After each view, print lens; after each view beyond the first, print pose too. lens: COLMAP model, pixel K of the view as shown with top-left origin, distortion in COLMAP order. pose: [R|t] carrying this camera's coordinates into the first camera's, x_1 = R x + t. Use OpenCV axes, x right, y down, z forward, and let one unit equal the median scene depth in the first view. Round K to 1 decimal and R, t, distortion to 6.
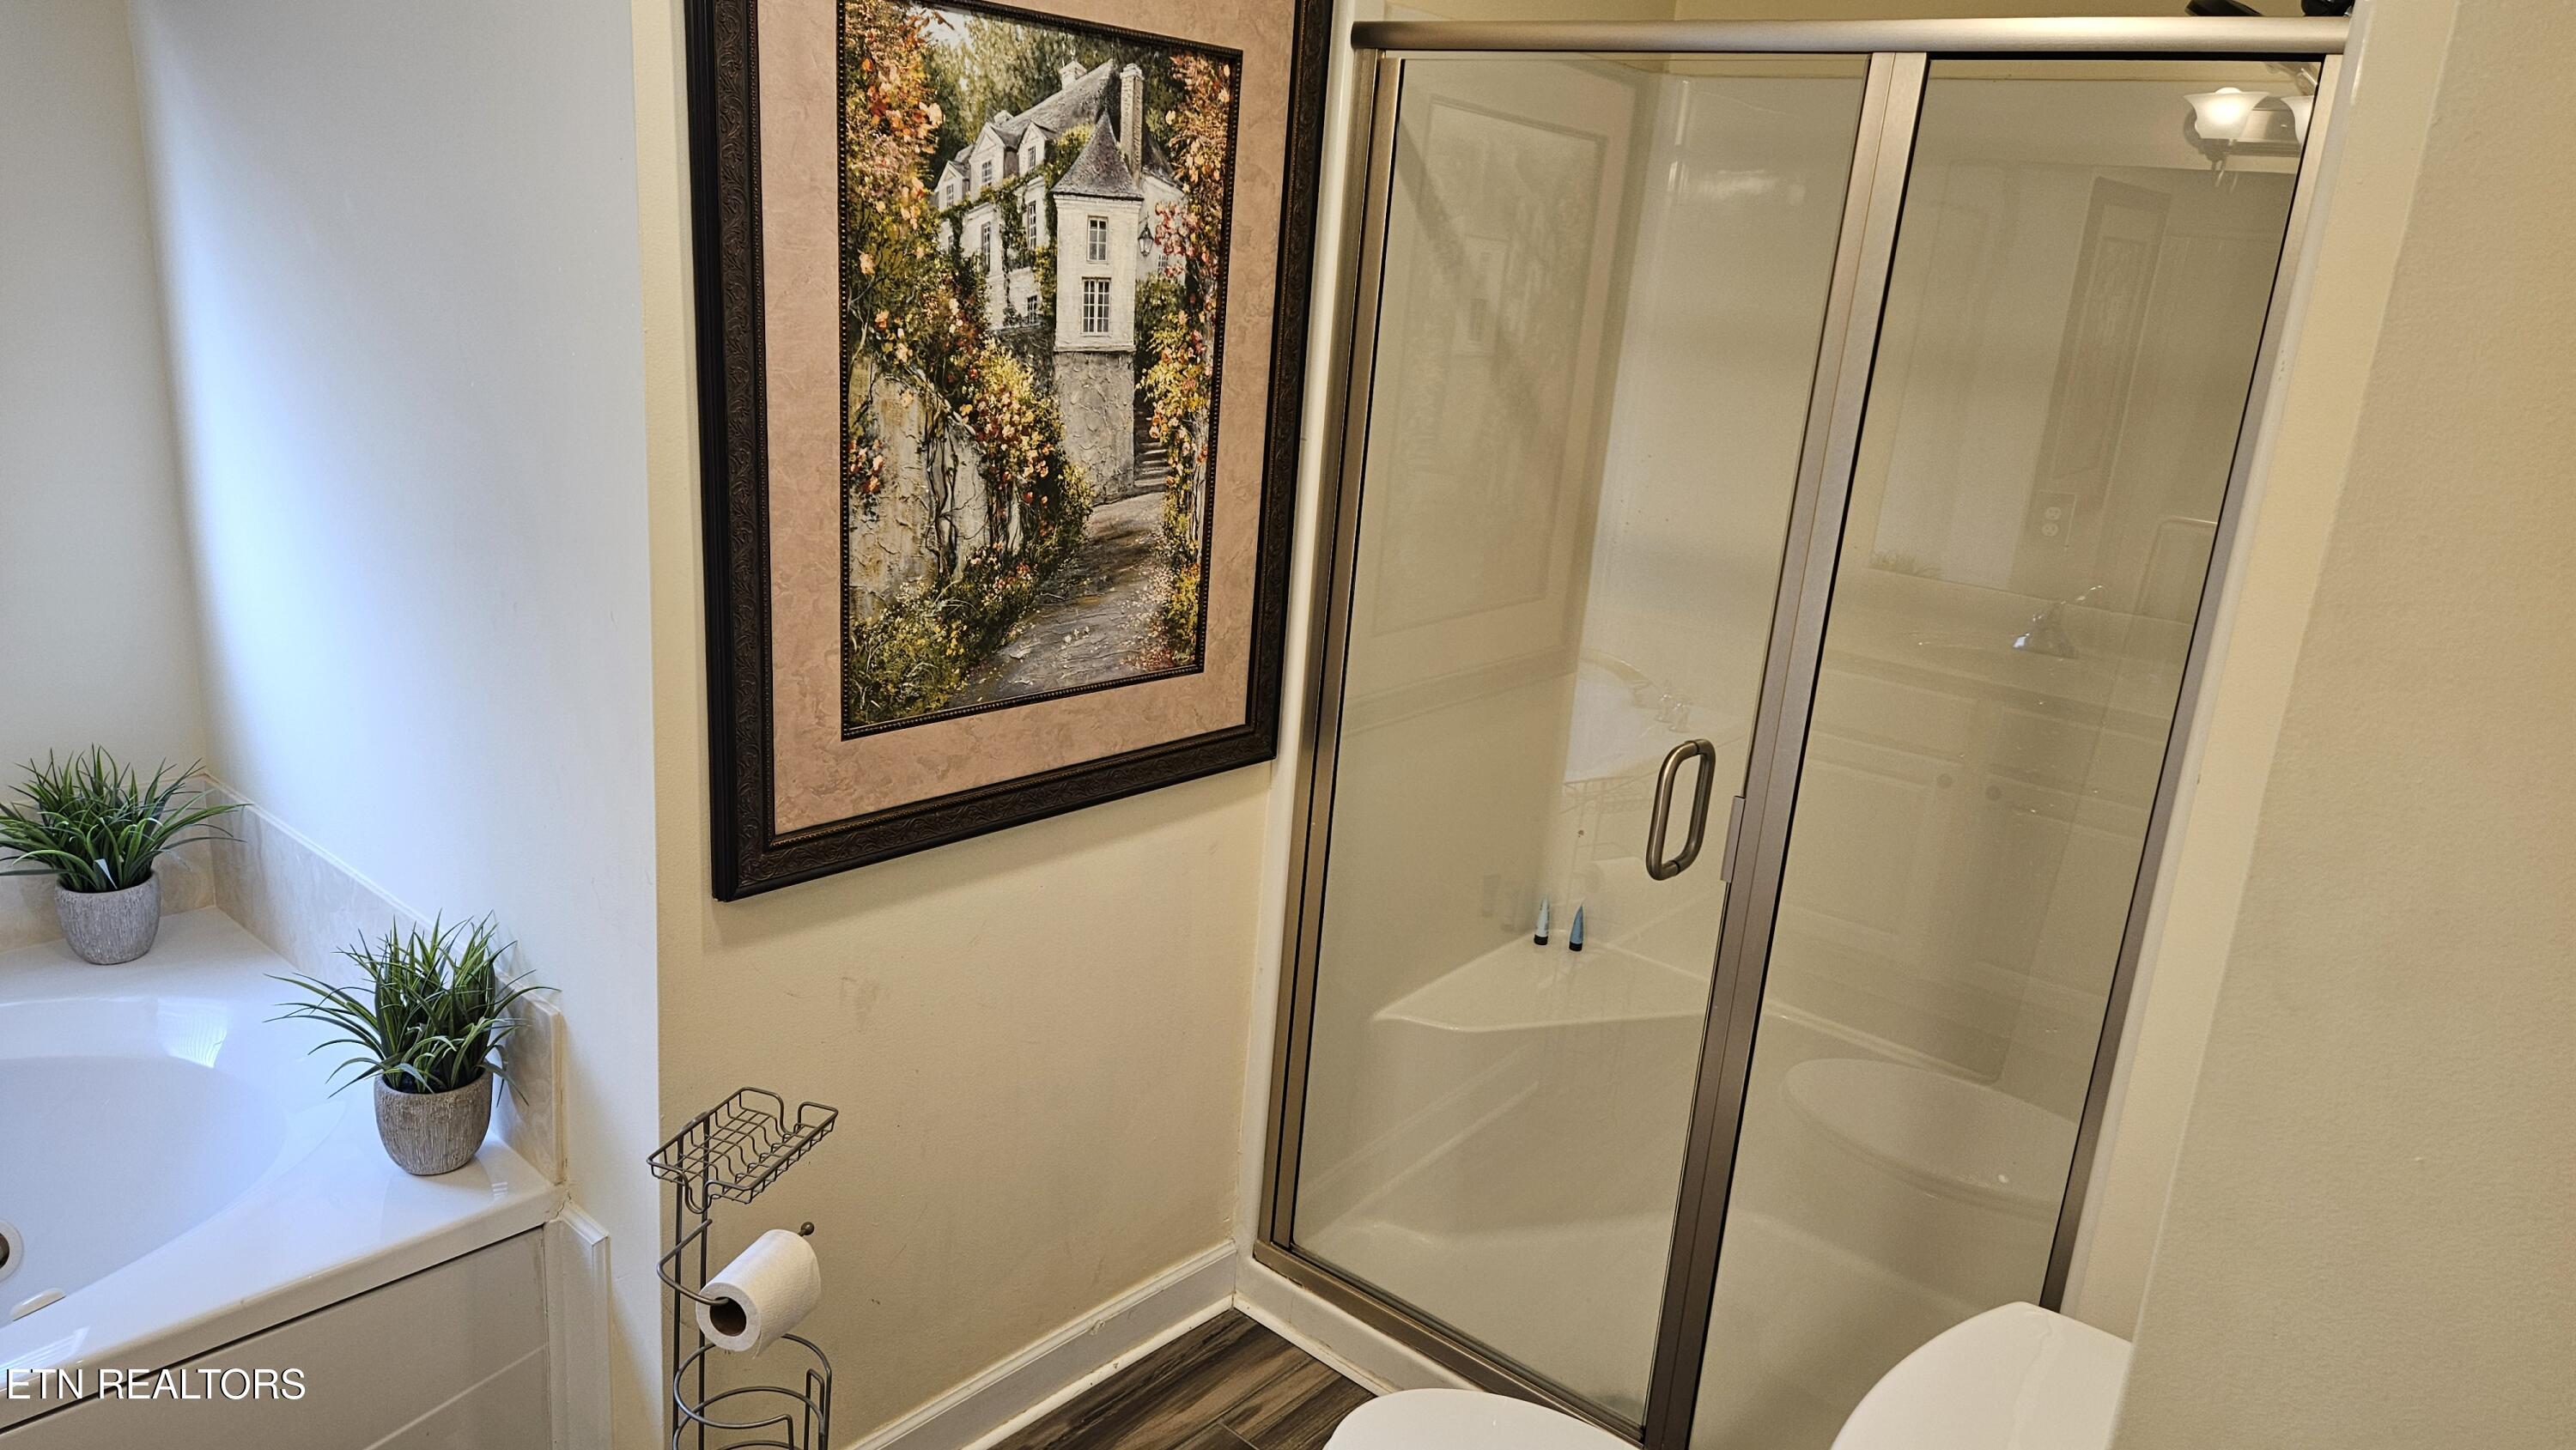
lens RADIAL K [[1715.1, 0, 1287.2], [0, 1715.1, 731.5], [0, 0, 1]] dist [0.085530, -0.069498]
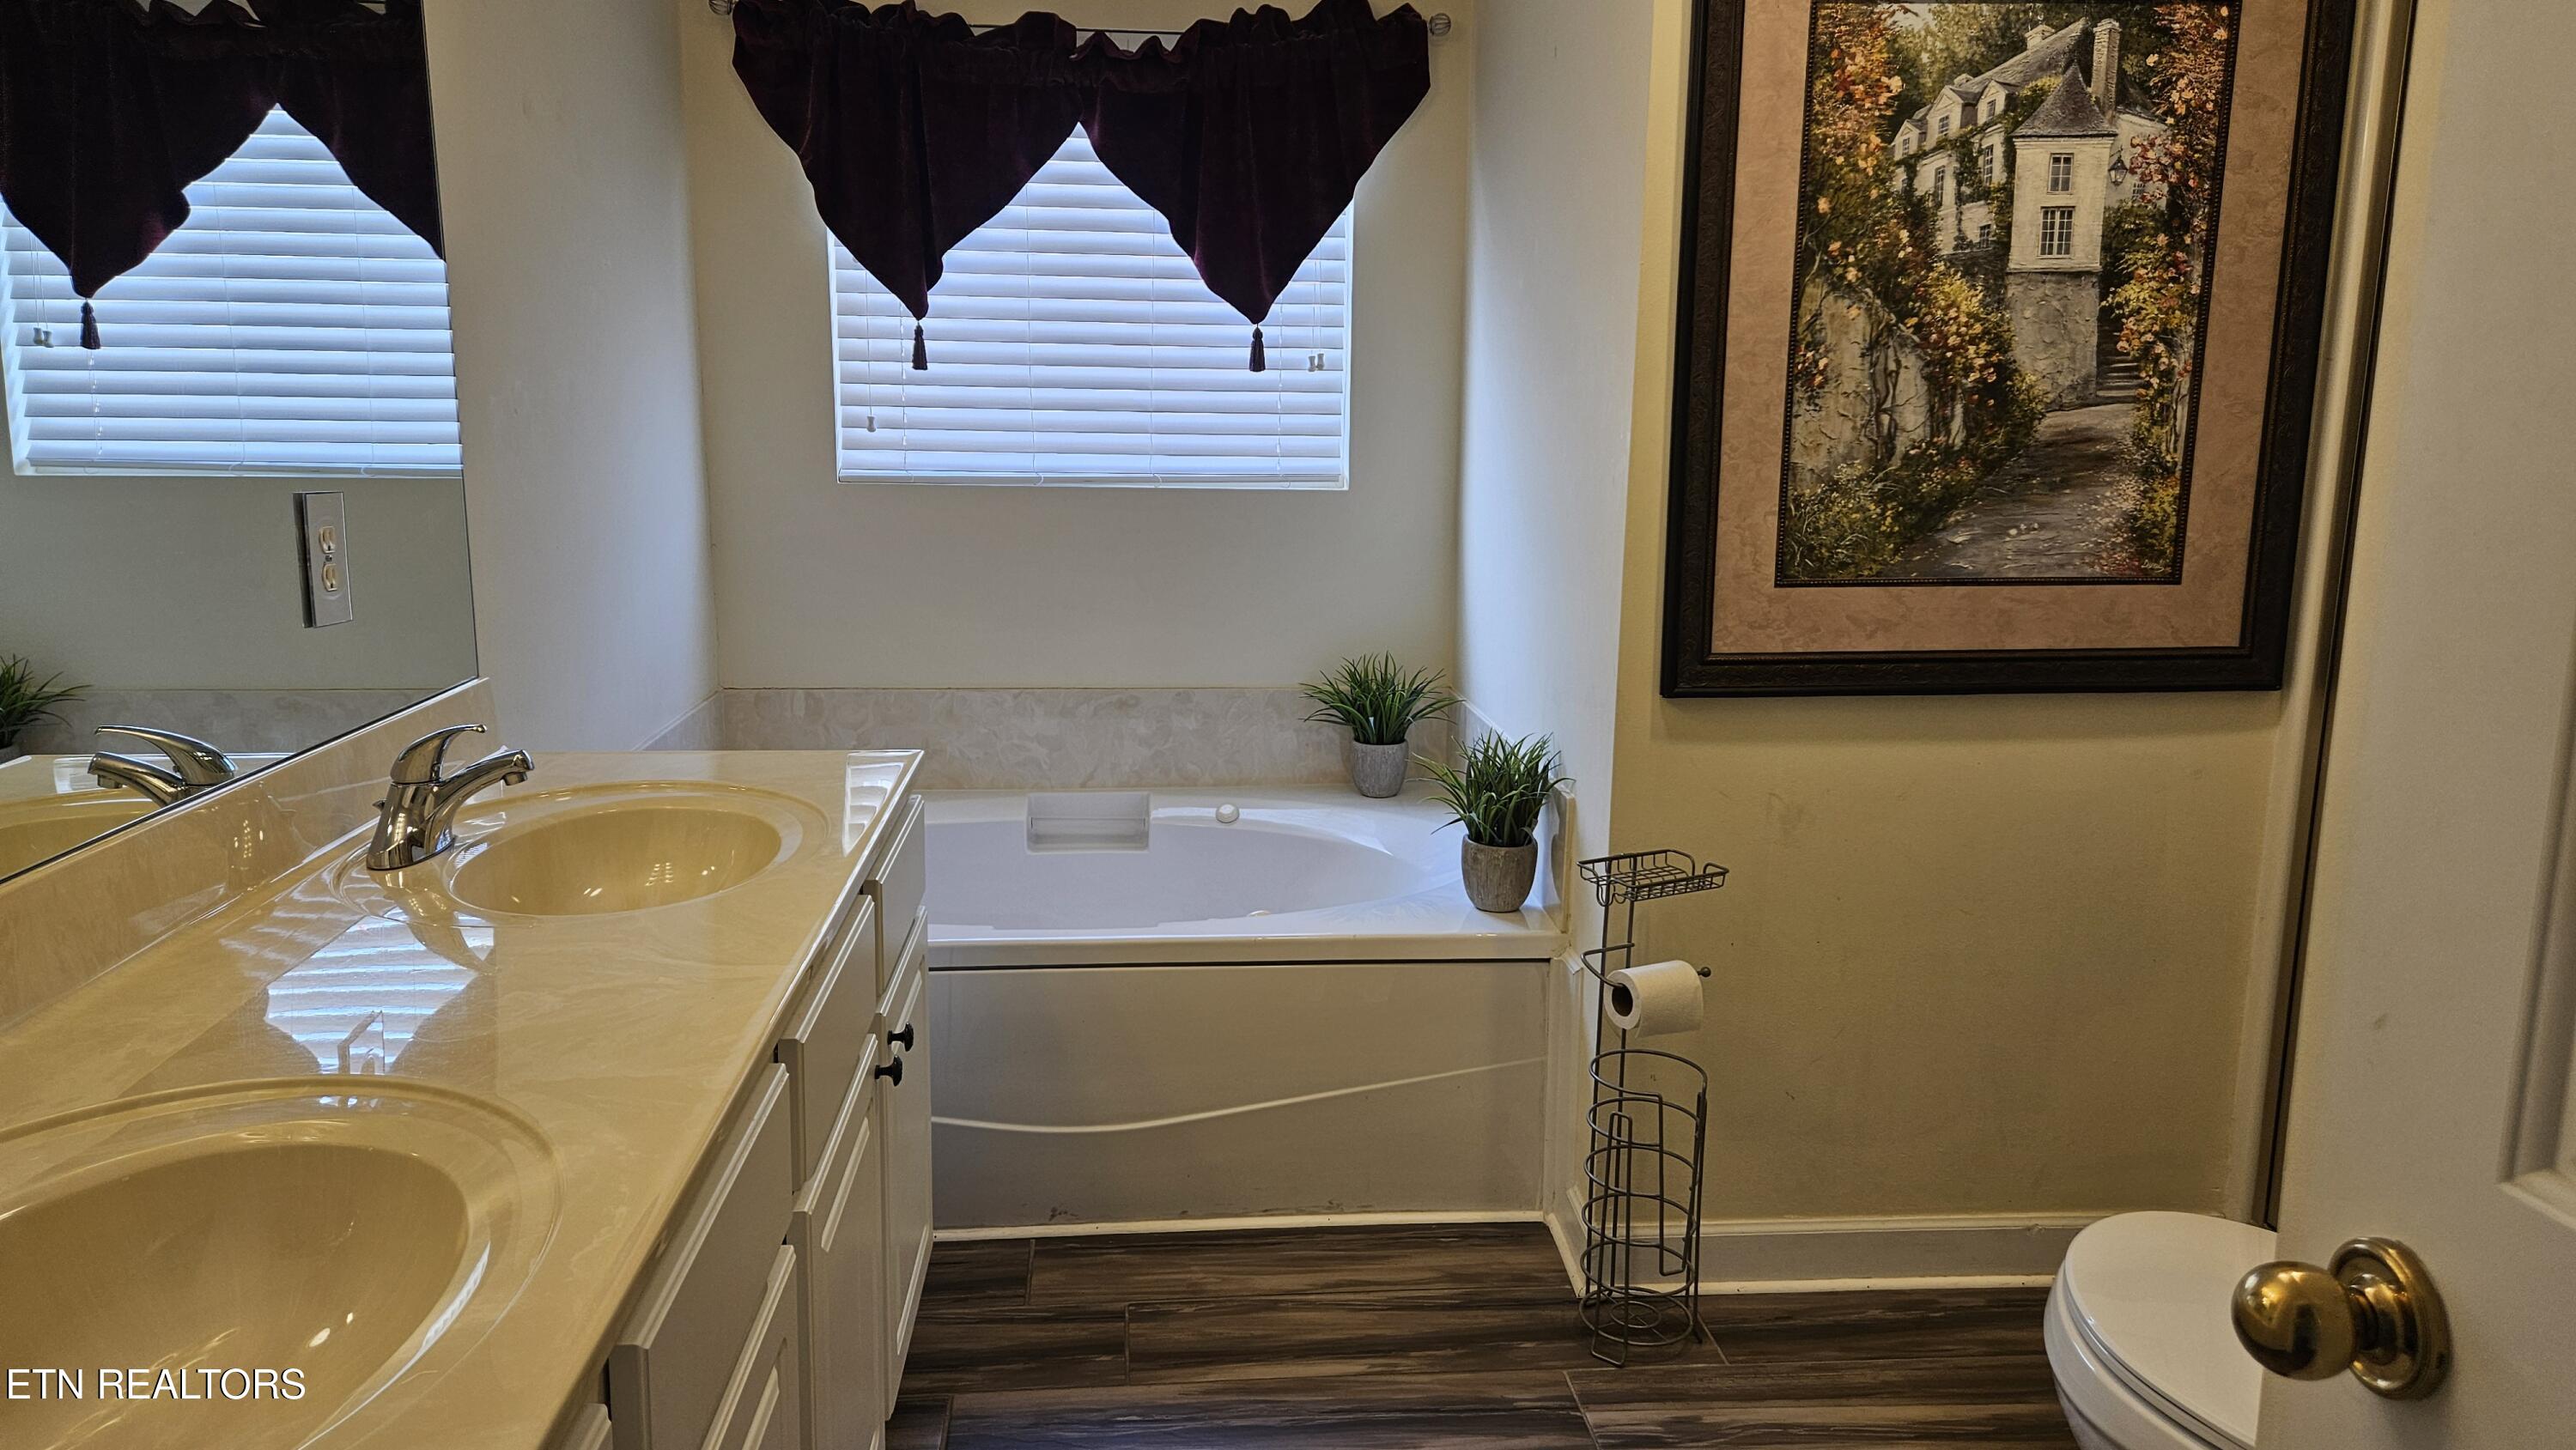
lens RADIAL K [[1715.1, 0, 1275.1], [0, 1715.1, 724.3], [0, 0, 1]] dist [0.085530, -0.069498]
pose [[0.707092, 0.043542, -0.705780, 0.362601], [-0.149491, 0.984748, -0.089016, 0.260268], [0.691139, 0.168451, 0.702817, -0.112995]]
